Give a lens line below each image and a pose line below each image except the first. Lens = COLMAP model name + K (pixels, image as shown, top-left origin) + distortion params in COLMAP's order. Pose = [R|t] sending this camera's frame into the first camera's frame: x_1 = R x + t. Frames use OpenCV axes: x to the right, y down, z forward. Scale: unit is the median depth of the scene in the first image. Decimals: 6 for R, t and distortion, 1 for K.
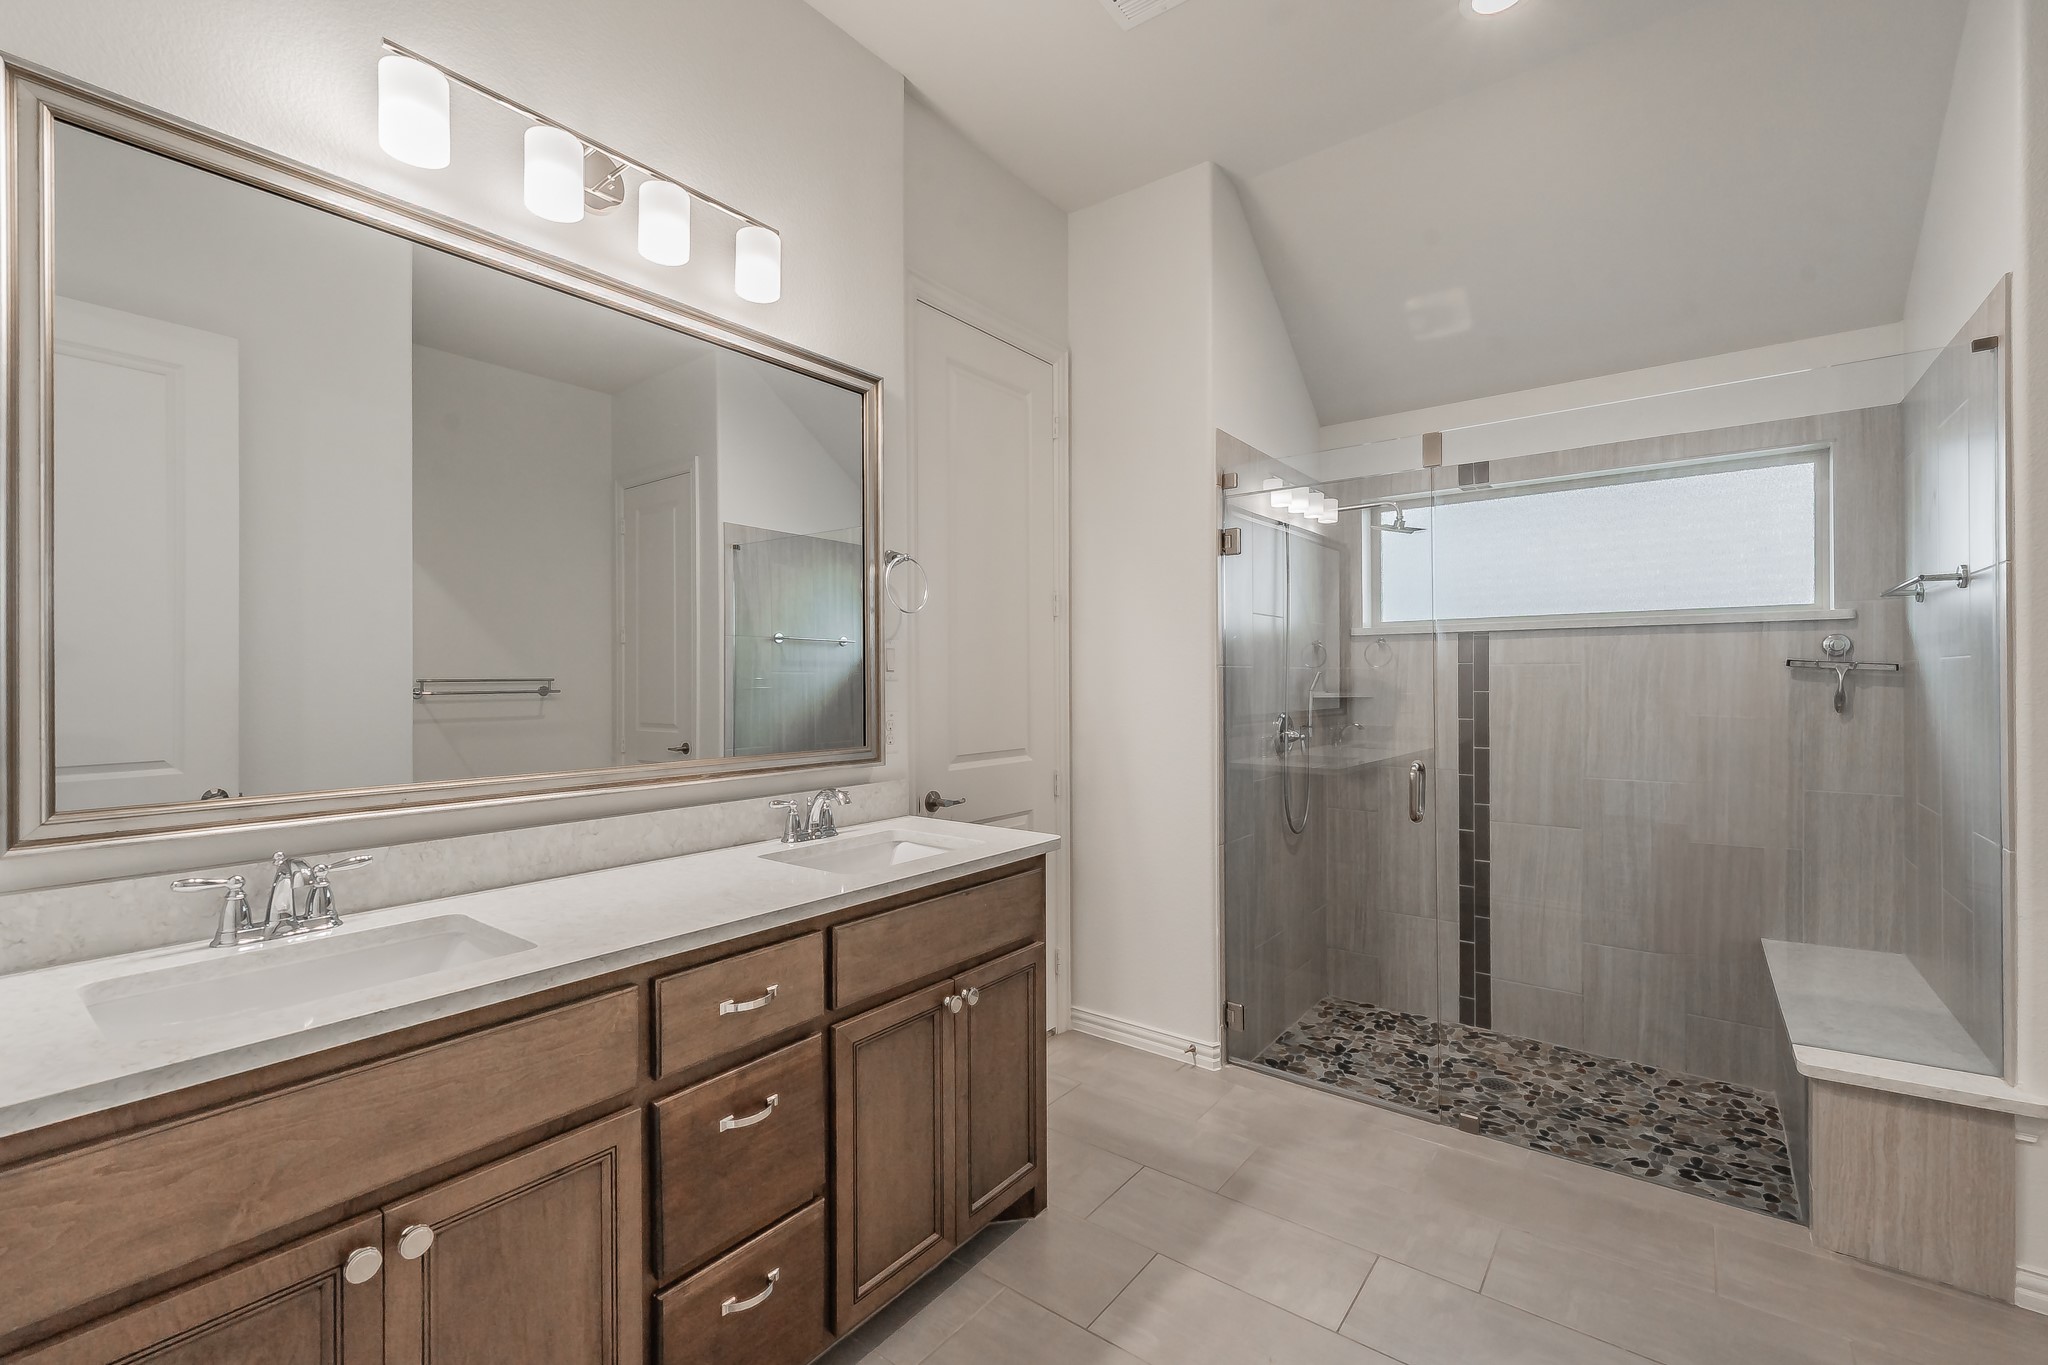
lens RADIAL K [[887.9, 0, 1029.6], [0, 887.9, 685.0], [0, 0, 1]] dist [-0.000967, -0.000132]
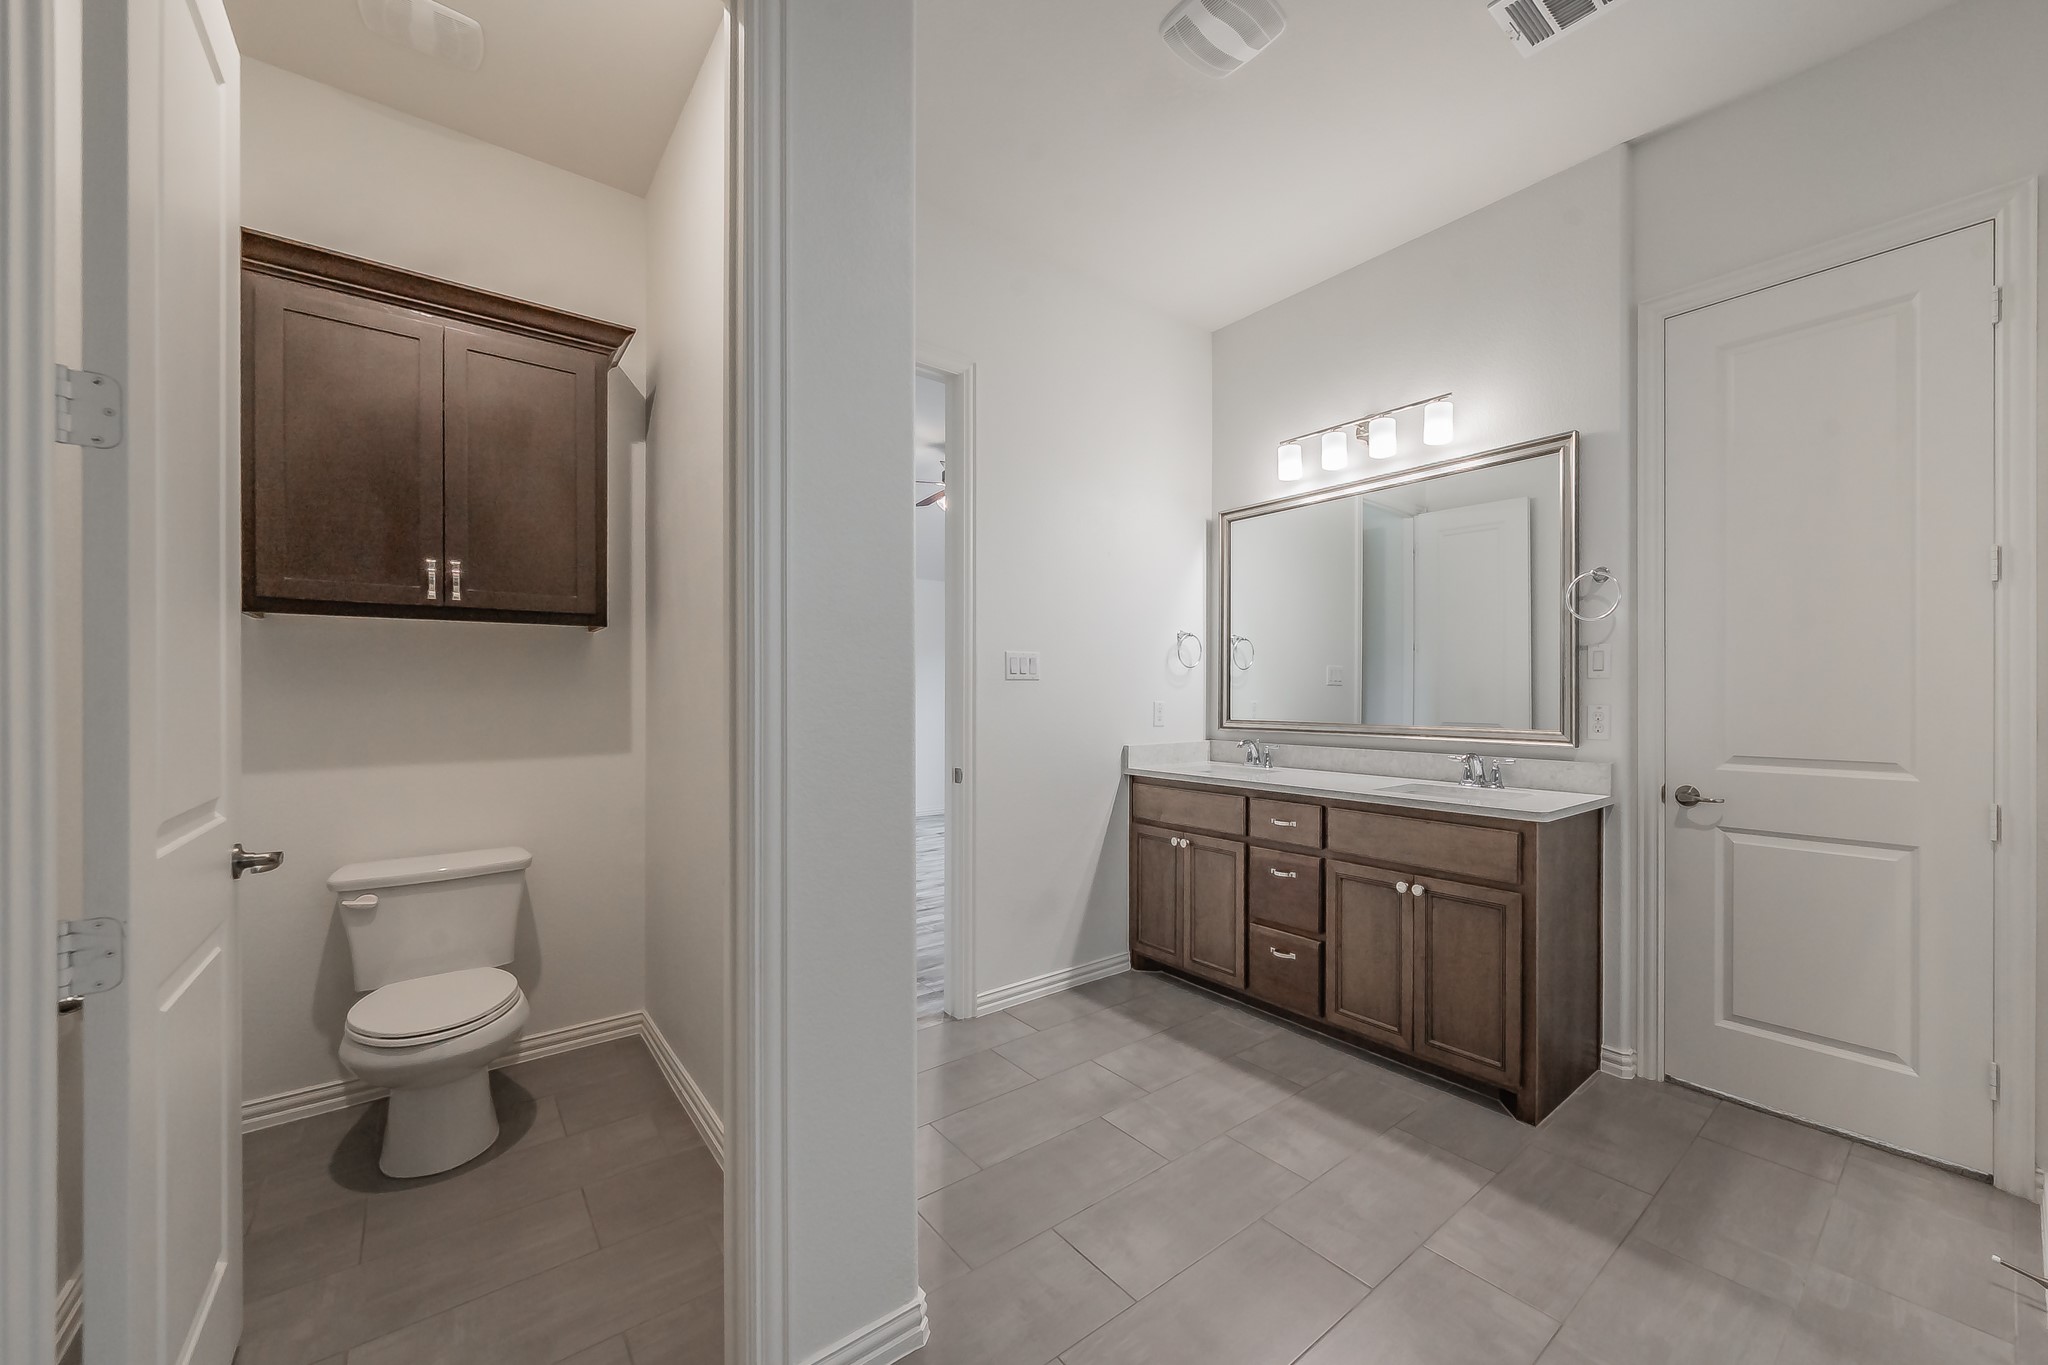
lens RADIAL K [[713.5, 0, 1029.0], [0, 713.5, 692.1], [0, 0, 1]] dist [-0.000876, -0.000099]
pose [[-0.289942, 0.006233, -0.957024, 1.467295], [-0.001165, 0.999976, 0.006866, 0.010869], [0.957043, 0.003106, -0.289928, 0.832732]]
